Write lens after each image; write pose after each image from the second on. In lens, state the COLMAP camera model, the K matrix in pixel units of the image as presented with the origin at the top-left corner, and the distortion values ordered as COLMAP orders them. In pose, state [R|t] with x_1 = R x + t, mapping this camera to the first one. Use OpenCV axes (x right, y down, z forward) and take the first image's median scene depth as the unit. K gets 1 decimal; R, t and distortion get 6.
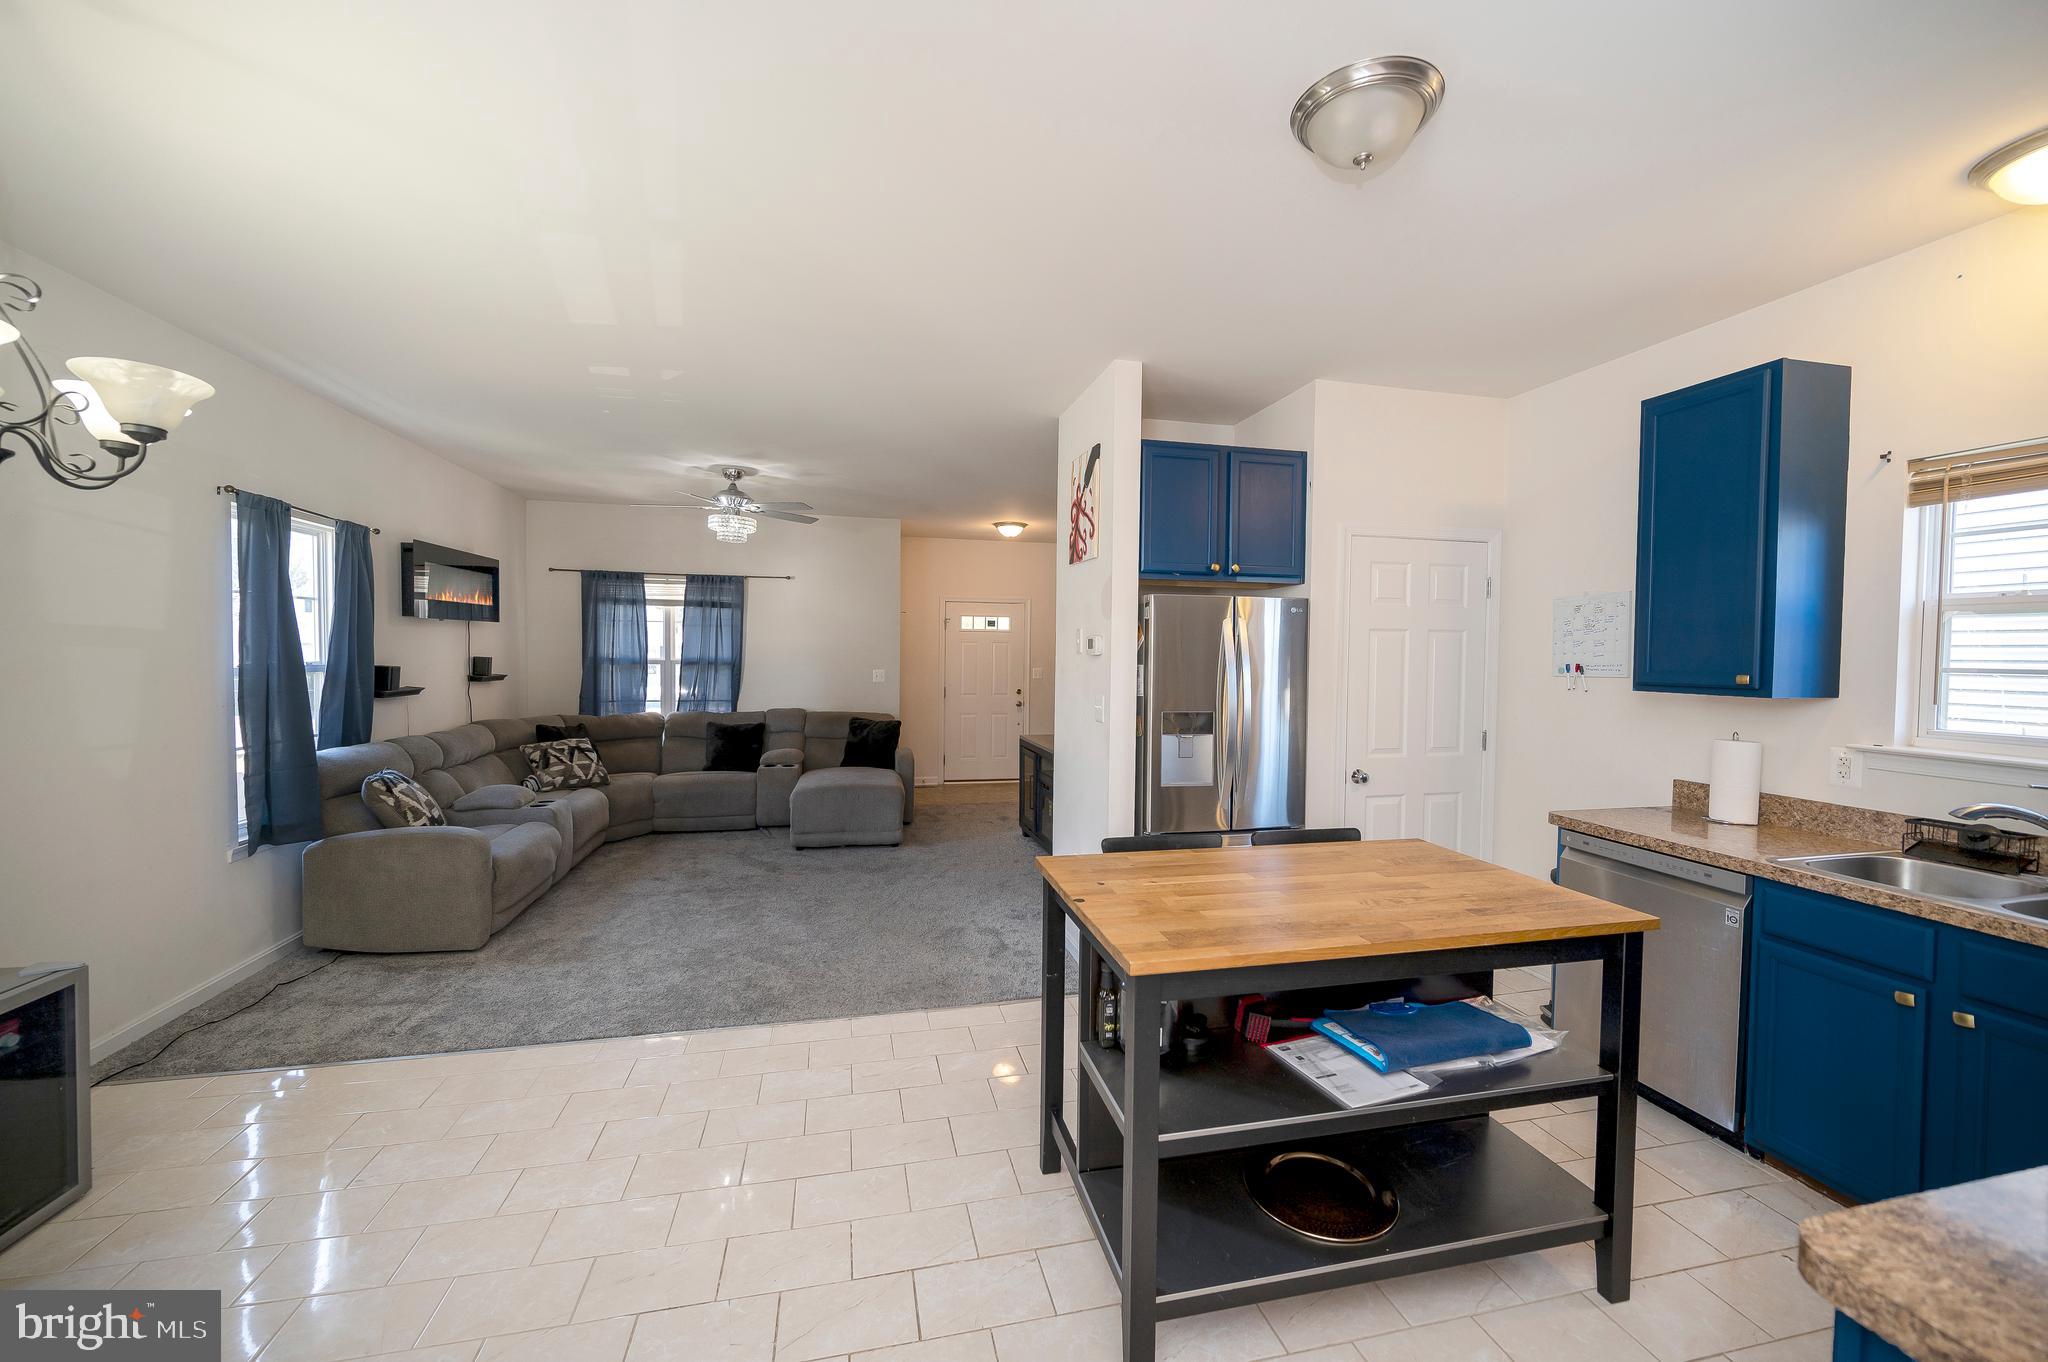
lens RADIAL K [[791.6, 0, 1027.0], [0, 791.6, 676.7], [0, 0, 1]] dist [0.002217, 0.000220]
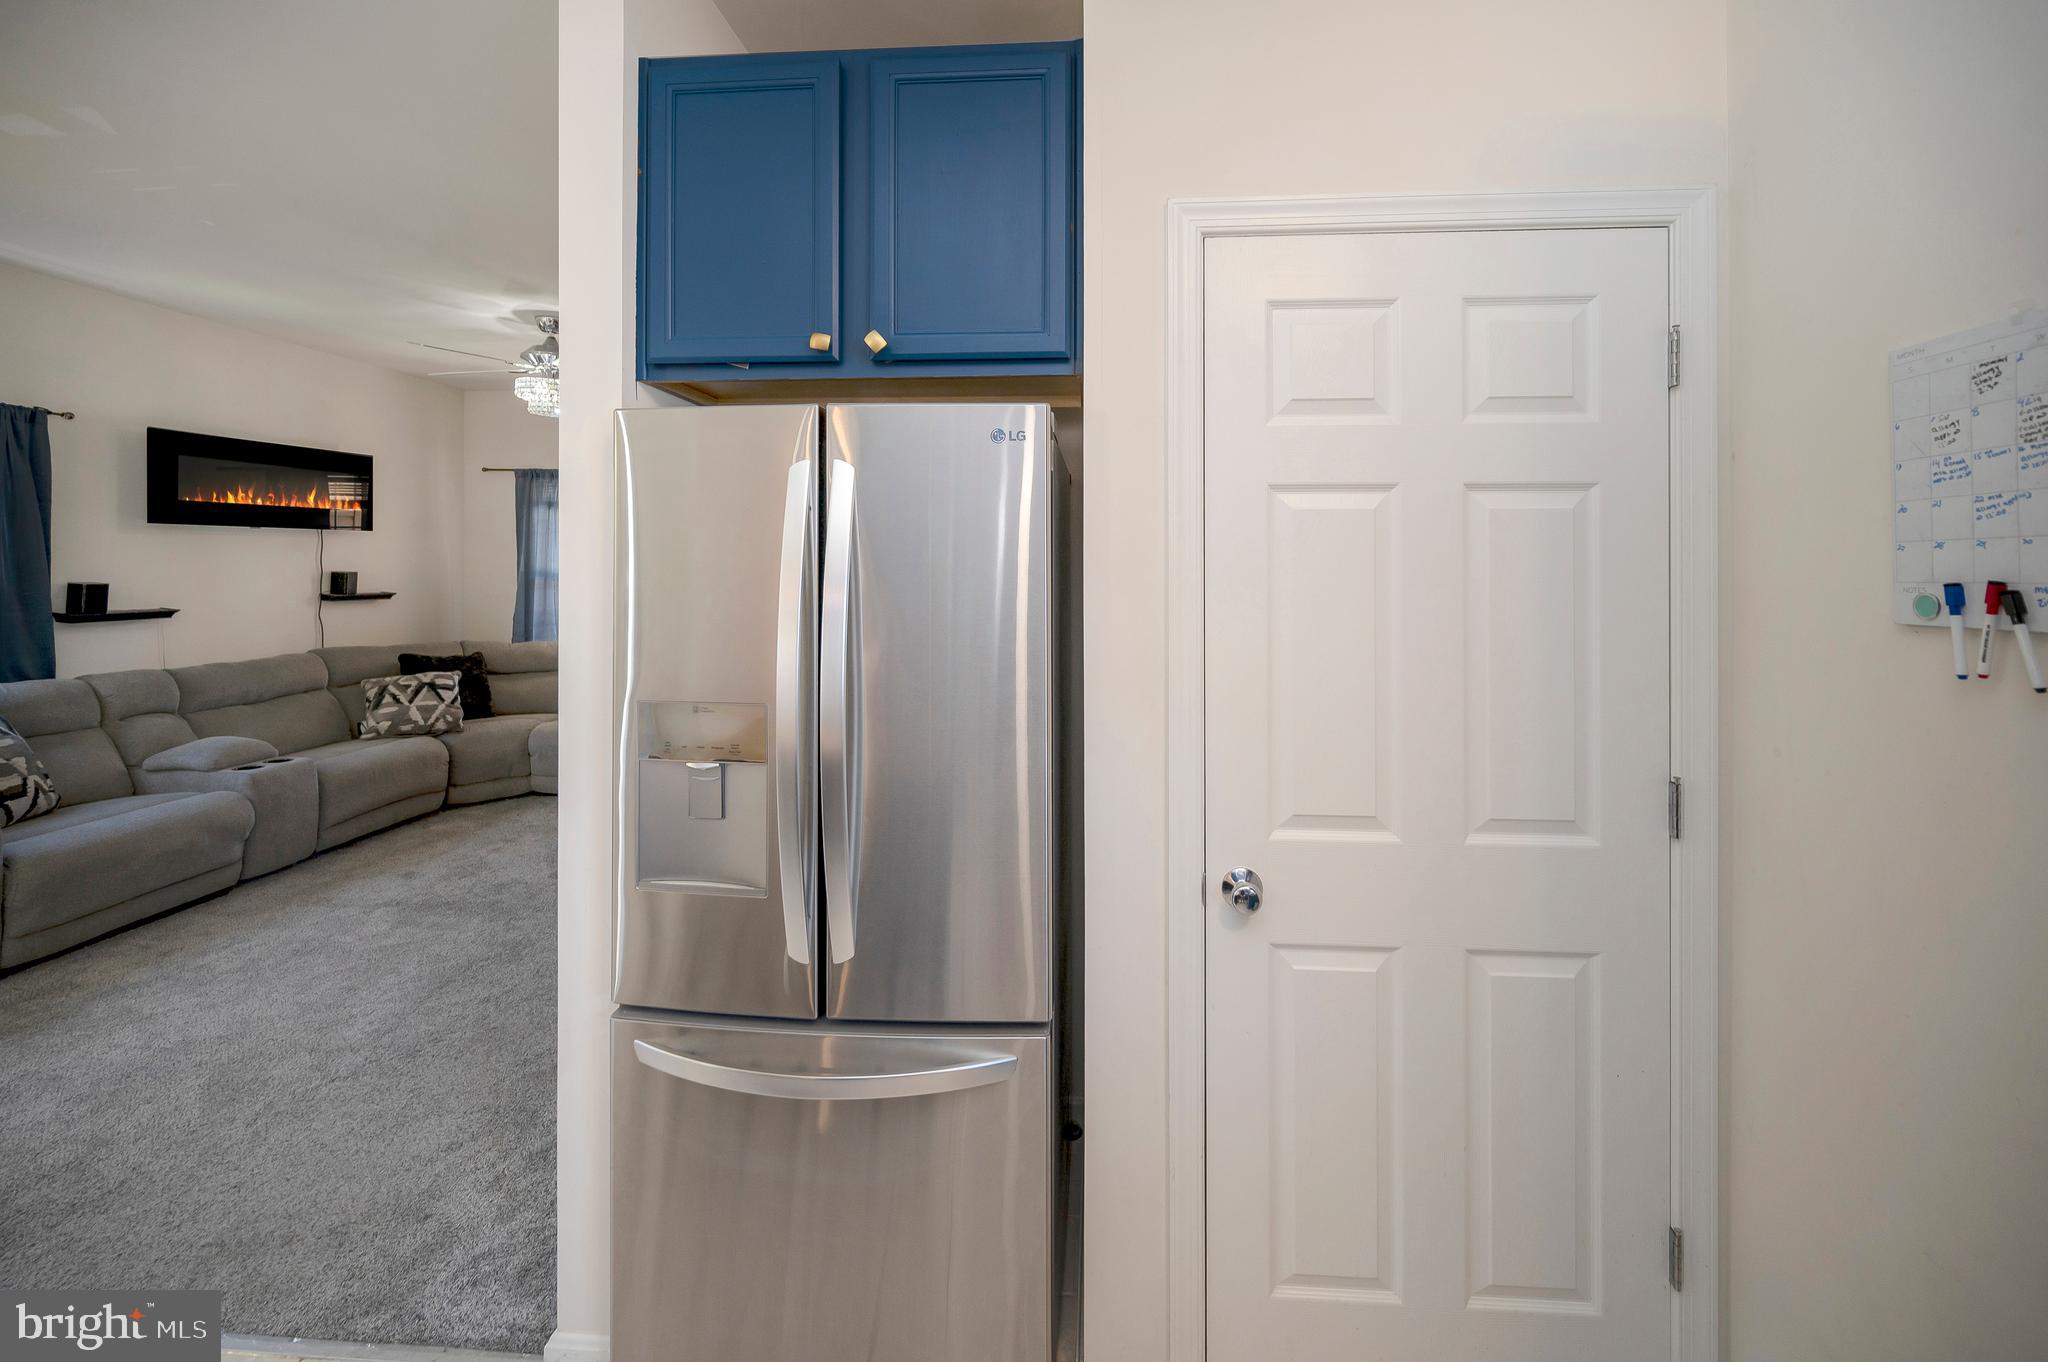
lens RADIAL K [[839.4, 0, 1033.3], [0, 839.4, 555.2], [0, 0, 1]] dist [-0.000835, -0.000095]
pose [[0.948304, -0.009745, -0.317214, 0.434233], [-0.004064, 0.999074, -0.042844, -0.011009], [0.317337, 0.041918, 0.947386, 0.575504]]
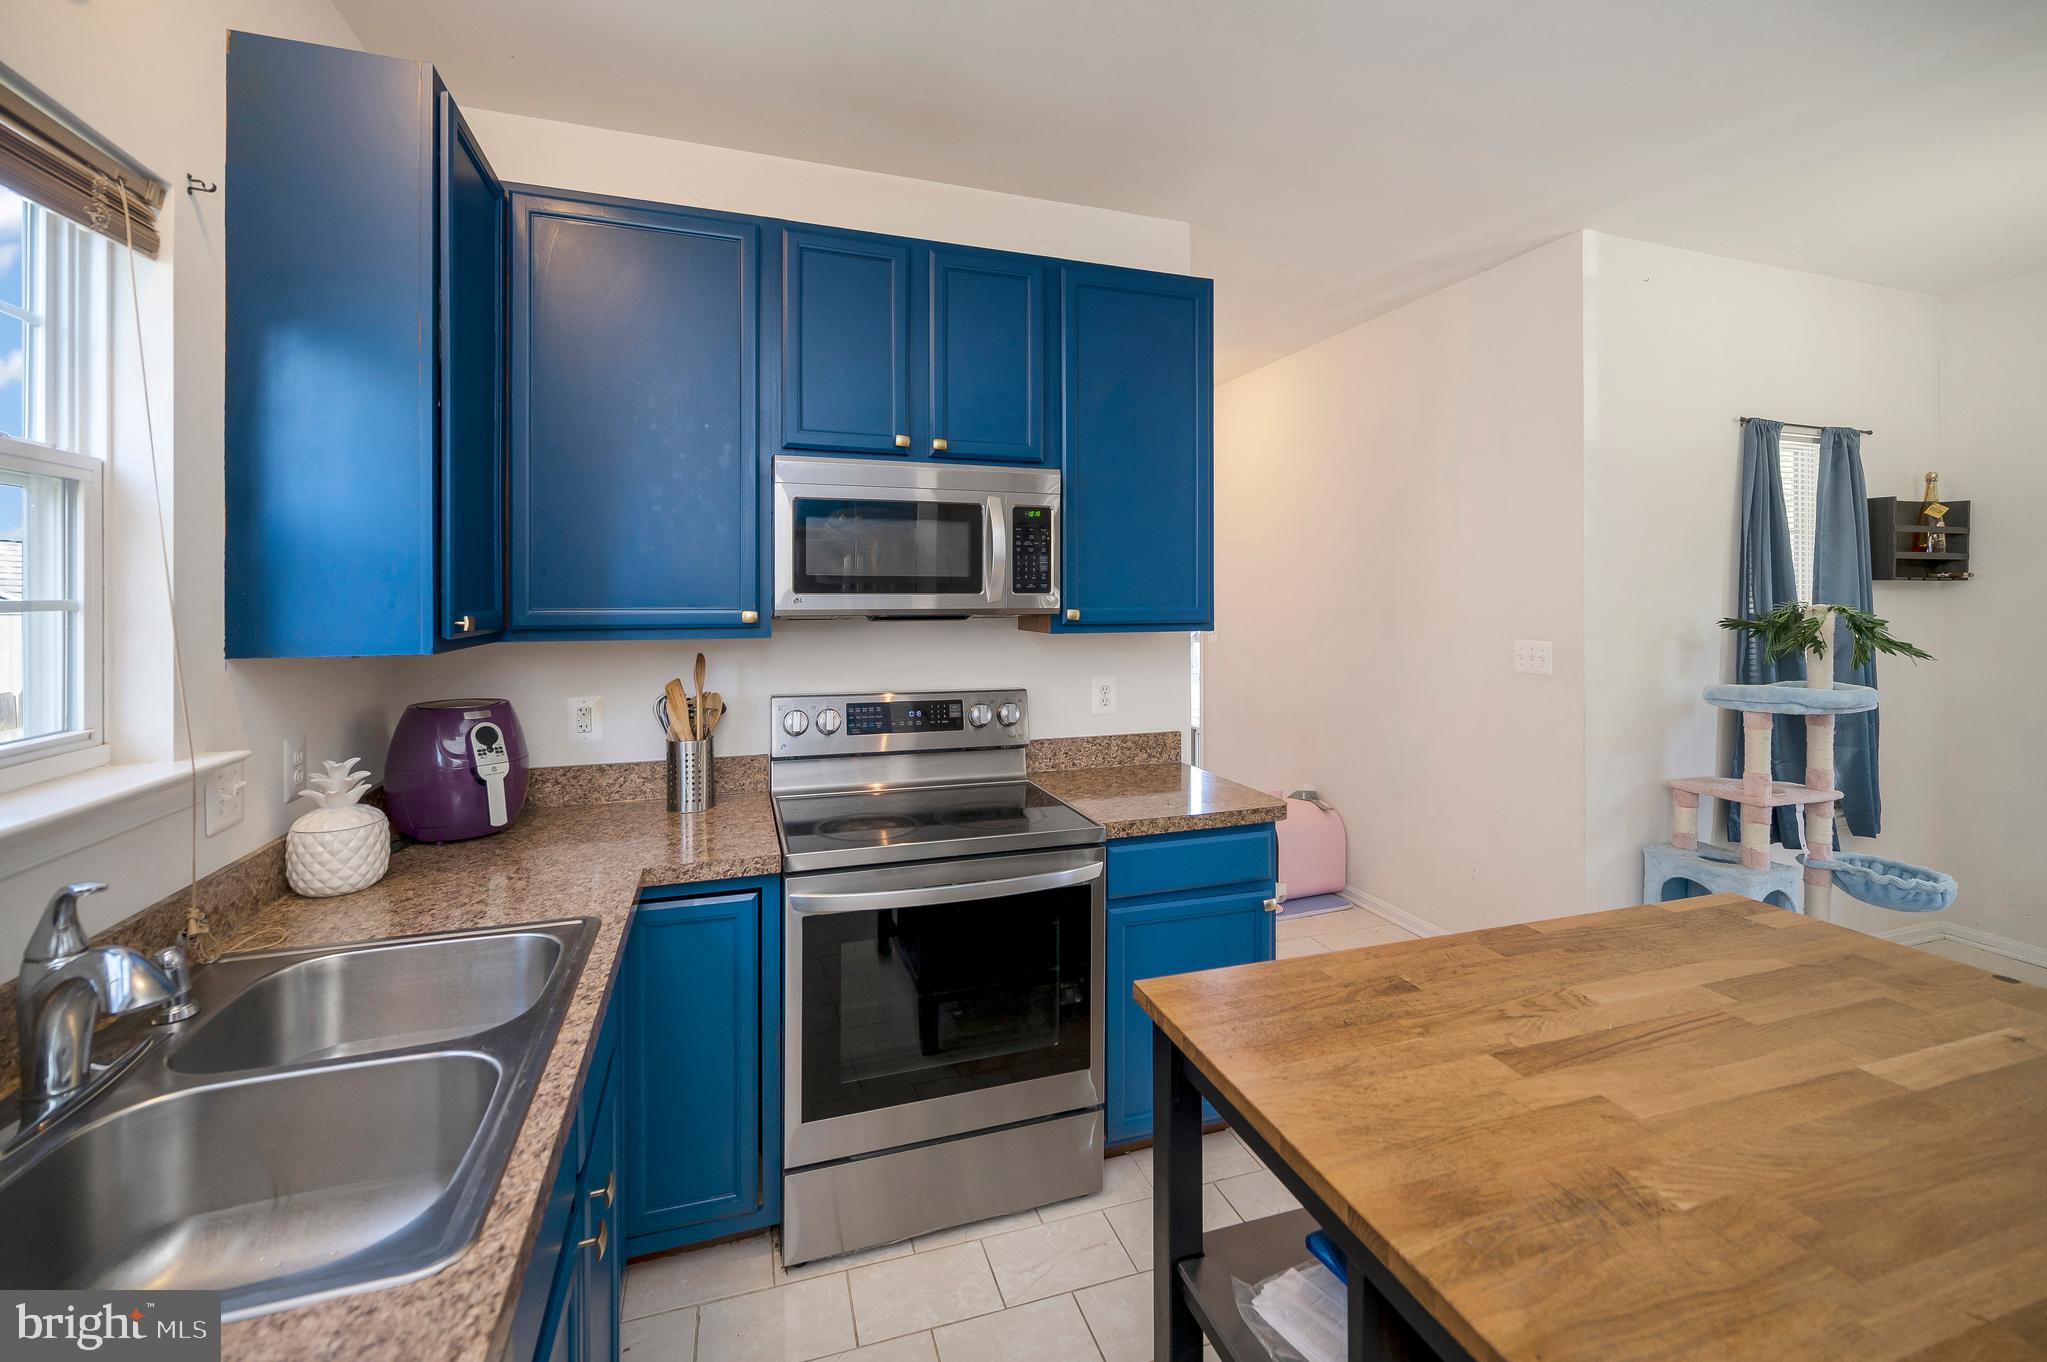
lens RADIAL K [[860.5, 0, 1016.9], [0, 860.5, 597.1], [0, 0, 1]] dist [0.007775, 0.000232]
pose [[-0.995699, -0.011901, -0.091875, 0.440969], [-0.015156, 0.999279, 0.034815, -0.016694], [0.091395, 0.036058, -0.995162, 0.771801]]
